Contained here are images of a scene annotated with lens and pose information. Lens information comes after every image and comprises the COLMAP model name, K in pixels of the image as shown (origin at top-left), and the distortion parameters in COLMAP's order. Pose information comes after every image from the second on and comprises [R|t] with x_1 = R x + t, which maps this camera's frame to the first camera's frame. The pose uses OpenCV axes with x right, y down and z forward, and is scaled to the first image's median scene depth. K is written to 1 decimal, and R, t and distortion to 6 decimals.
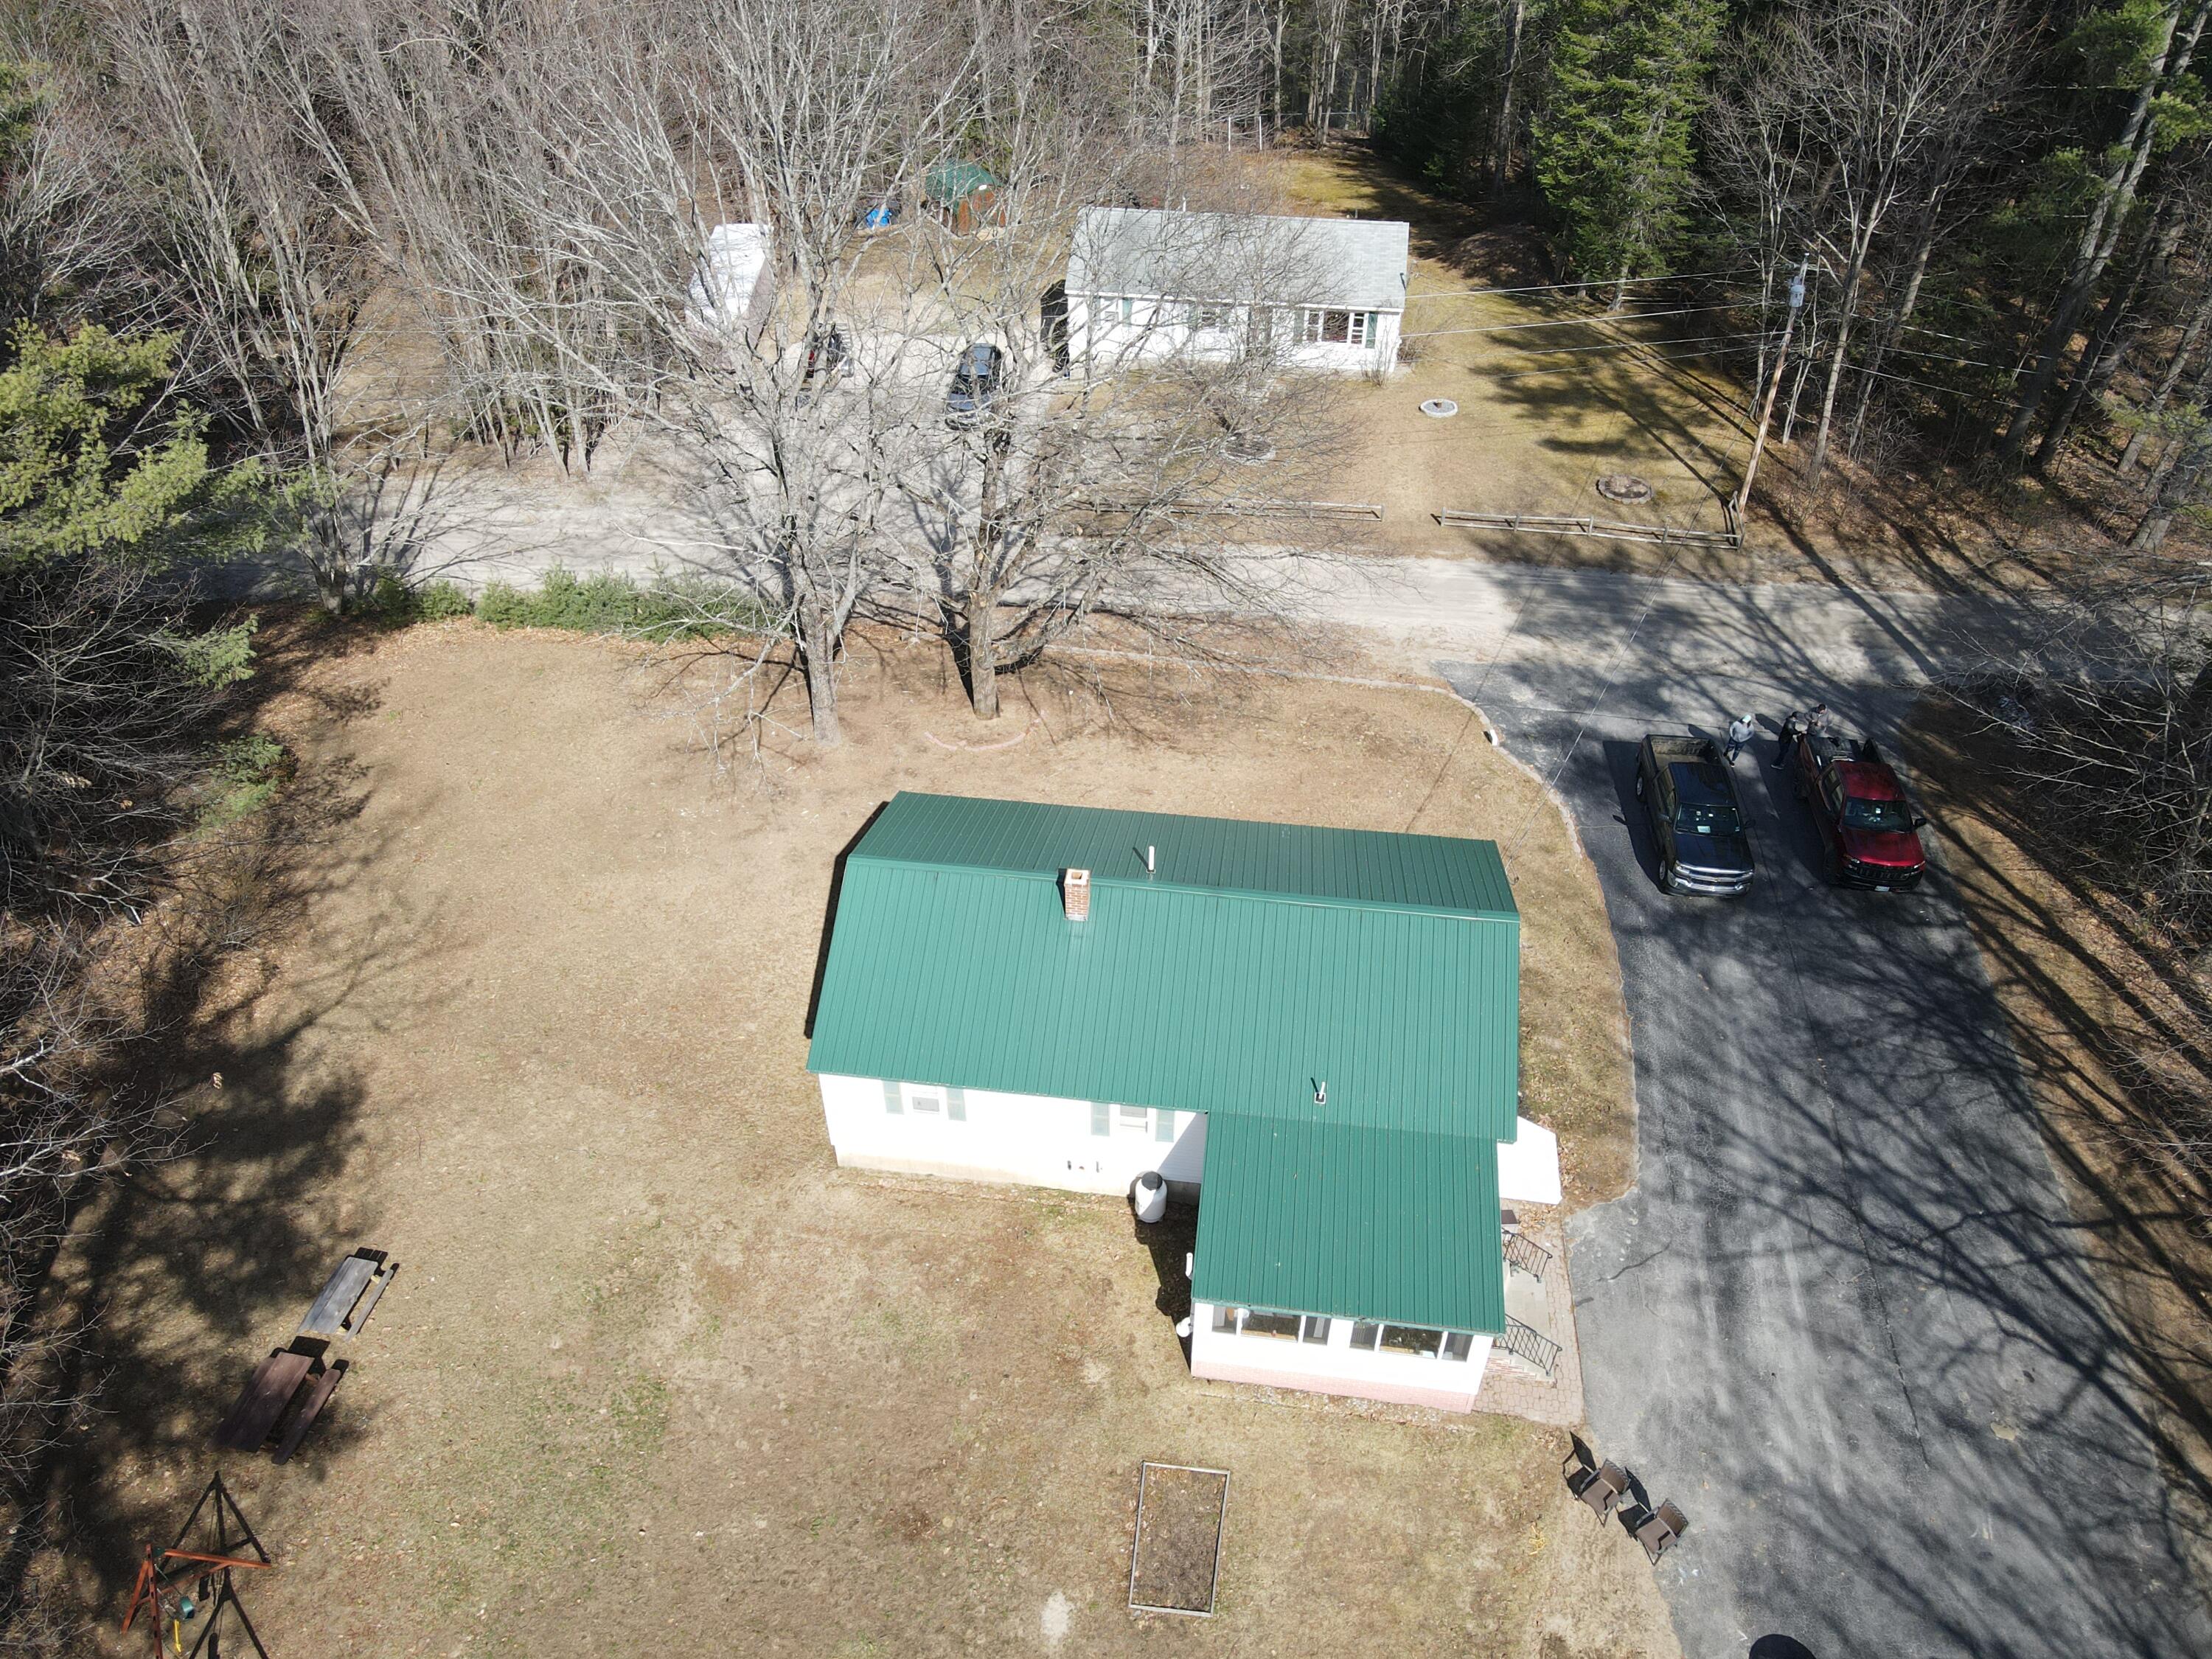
lens RADIAL K [[1608.4, 0, 1106.0], [0, 1608.4, 829.5], [0, 0, 1]] dist [0.012940, 0.004239]
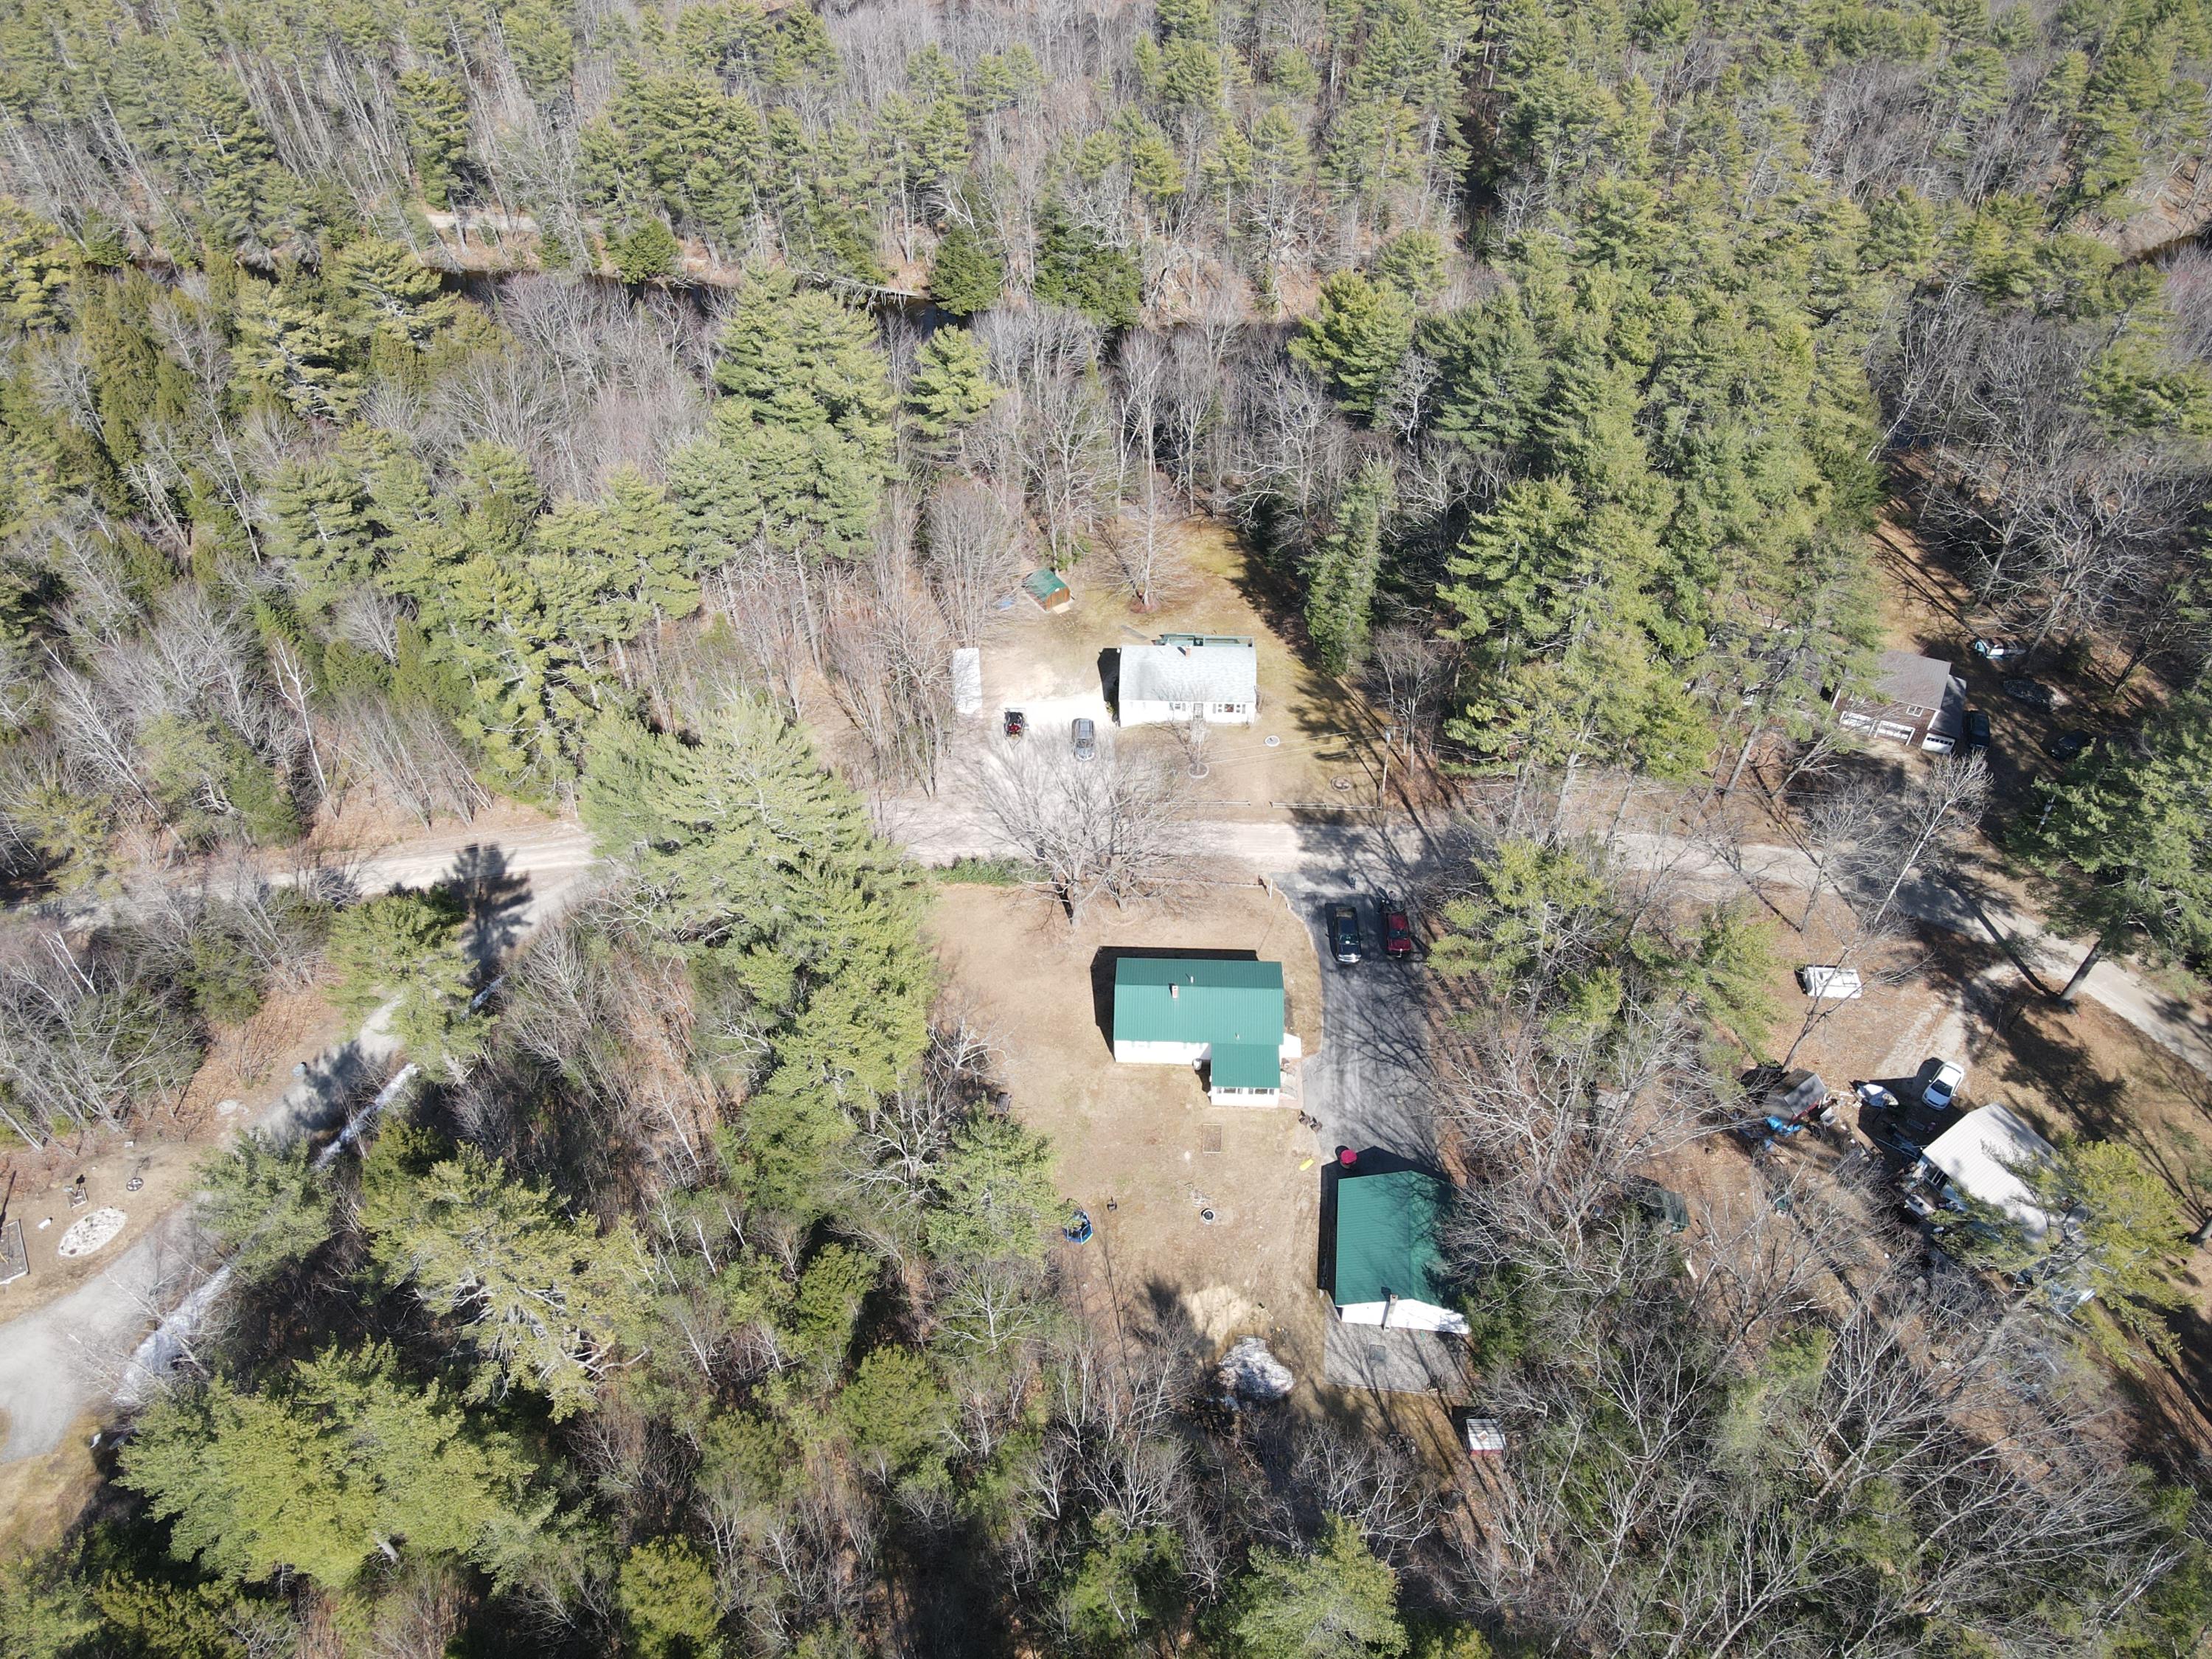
lens RADIAL K [[1608.4, 0, 1106.0], [0, 1608.4, 829.5], [0, 0, 1]] dist [0.012940, 0.004239]
pose [[0.995867, -0.087905, 0.022853, -0.146415], [0.085340, 0.991731, 0.095852, -0.459029], [-0.031090, -0.093505, 0.995133, -1.783517]]
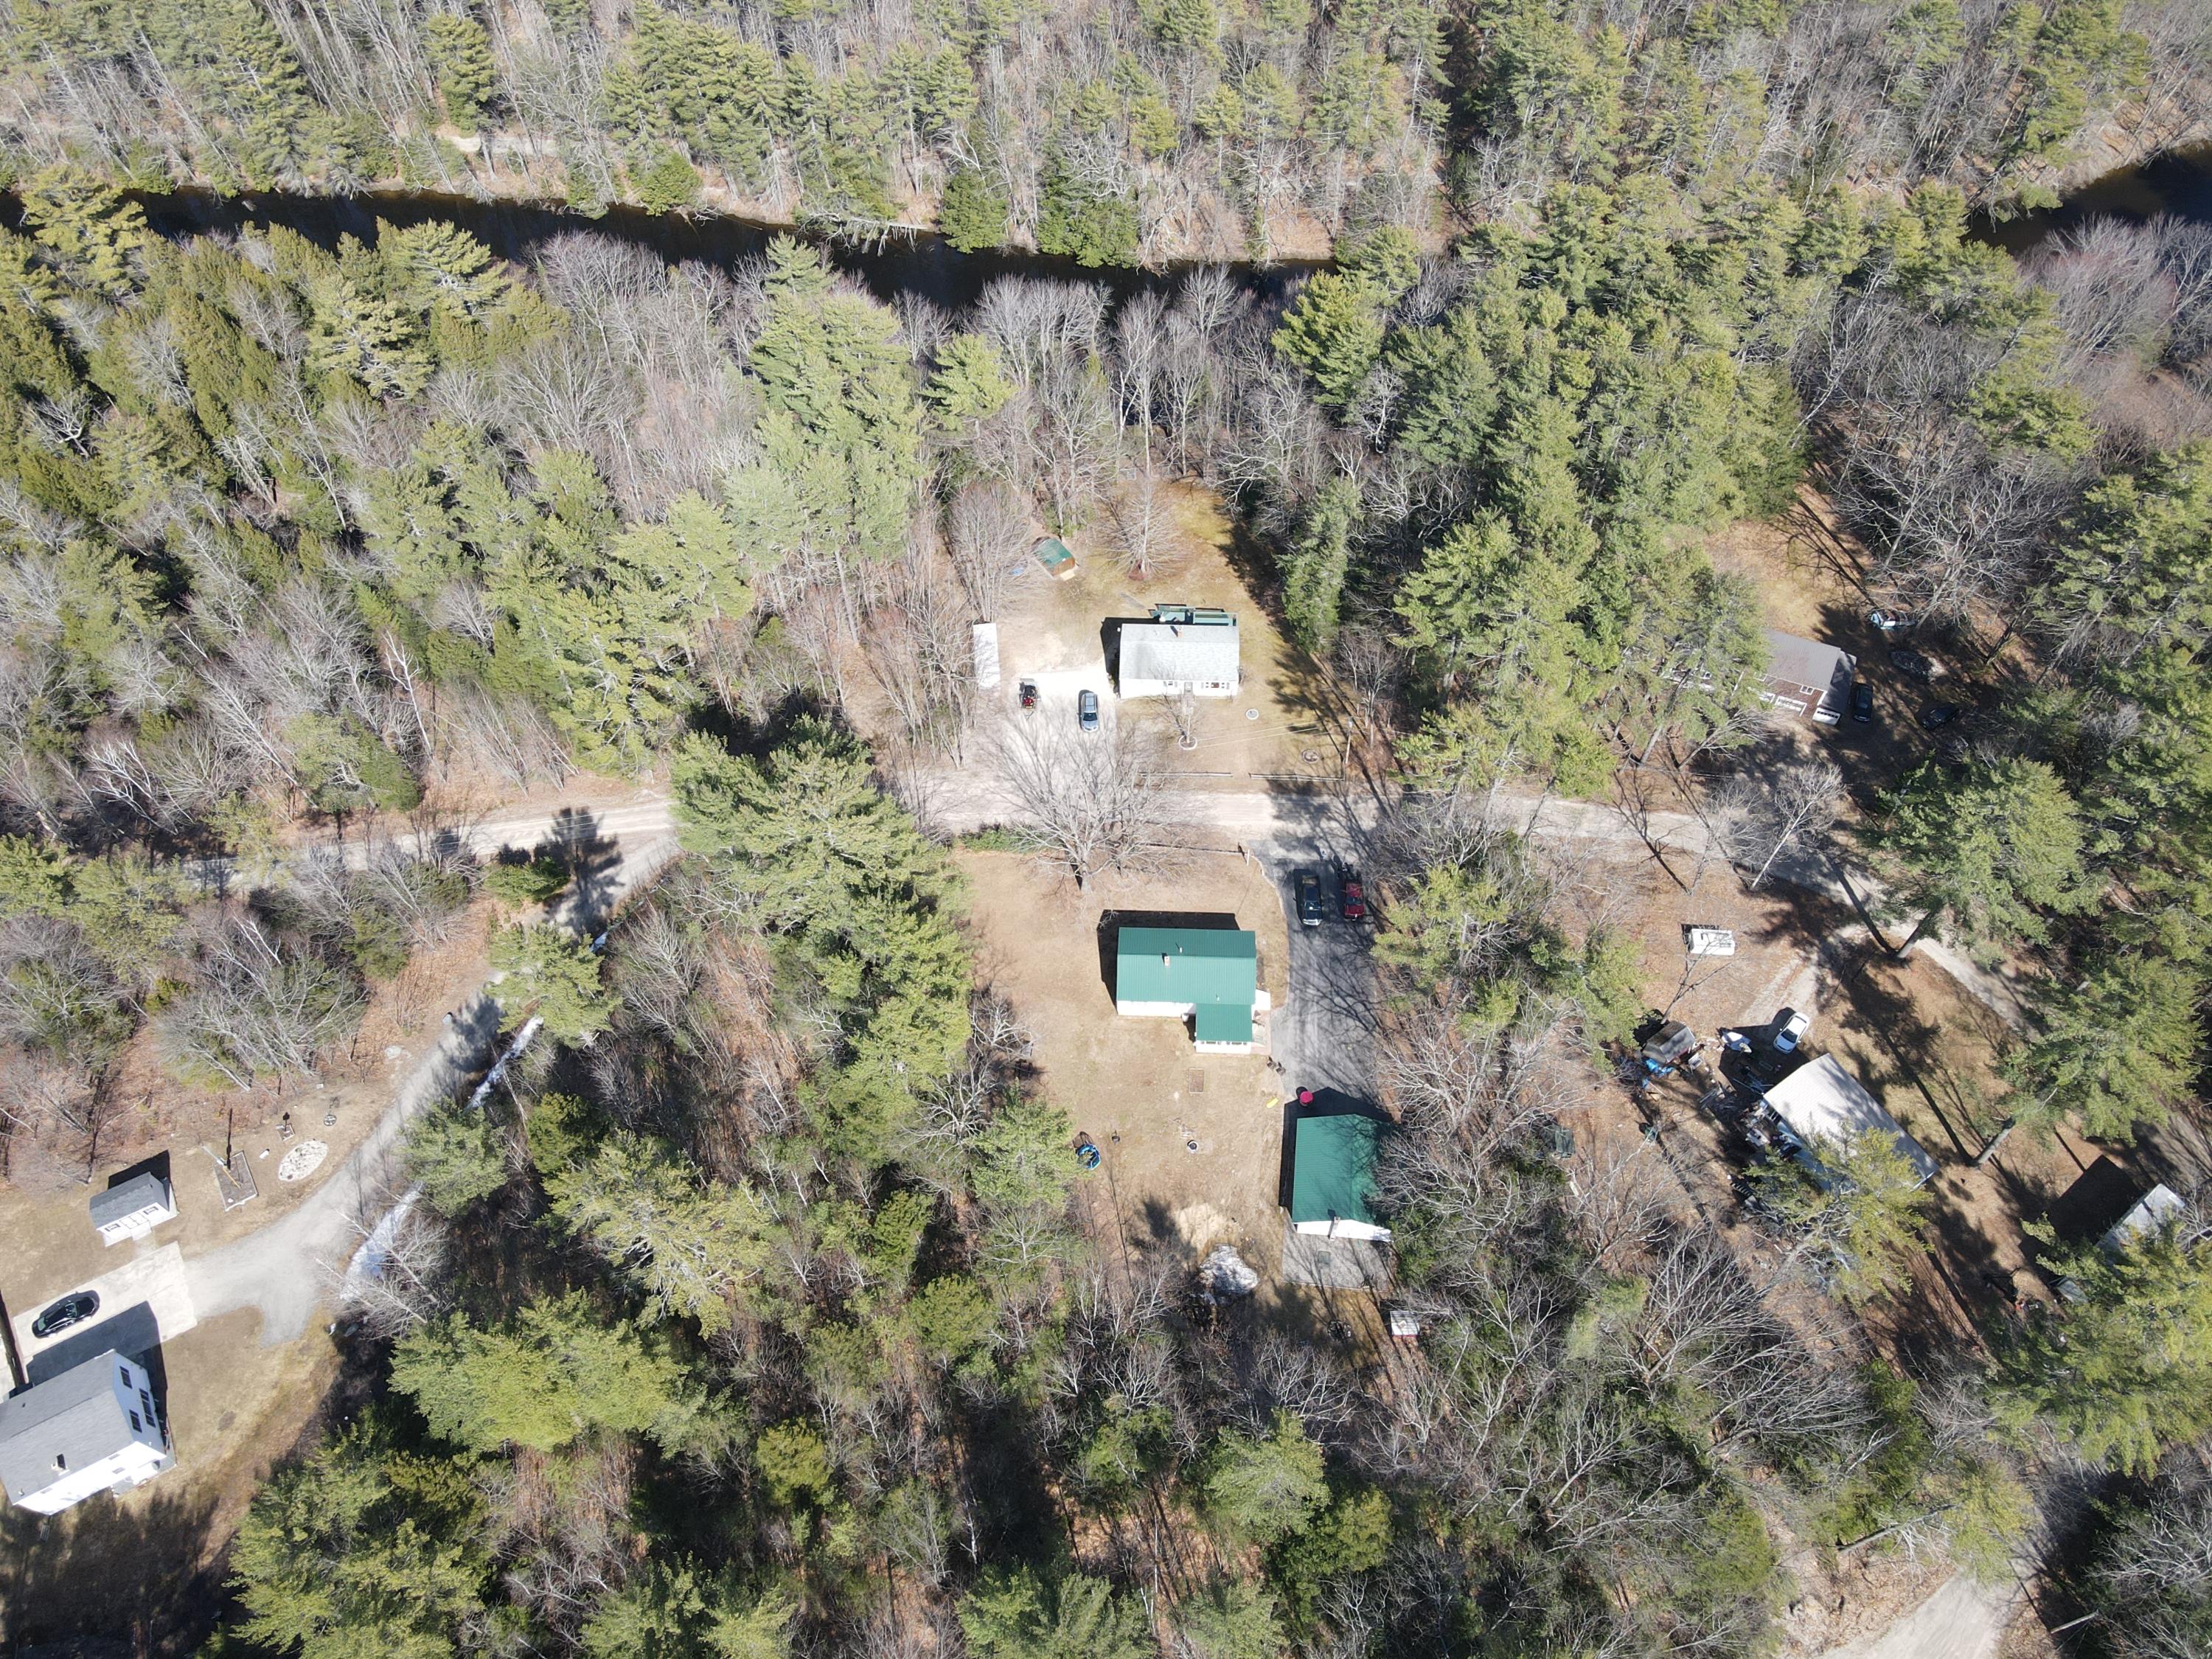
lens RADIAL K [[1602.9, 0, 1106.0], [0, 1602.9, 829.5], [0, 0, 1]] dist [0.007920, 0.008747]
pose [[0.995516, -0.093838, 0.011901, -0.132571], [0.088337, 0.967309, 0.237718, -0.914890], [-0.033819, -0.235600, 0.971261, -2.190581]]
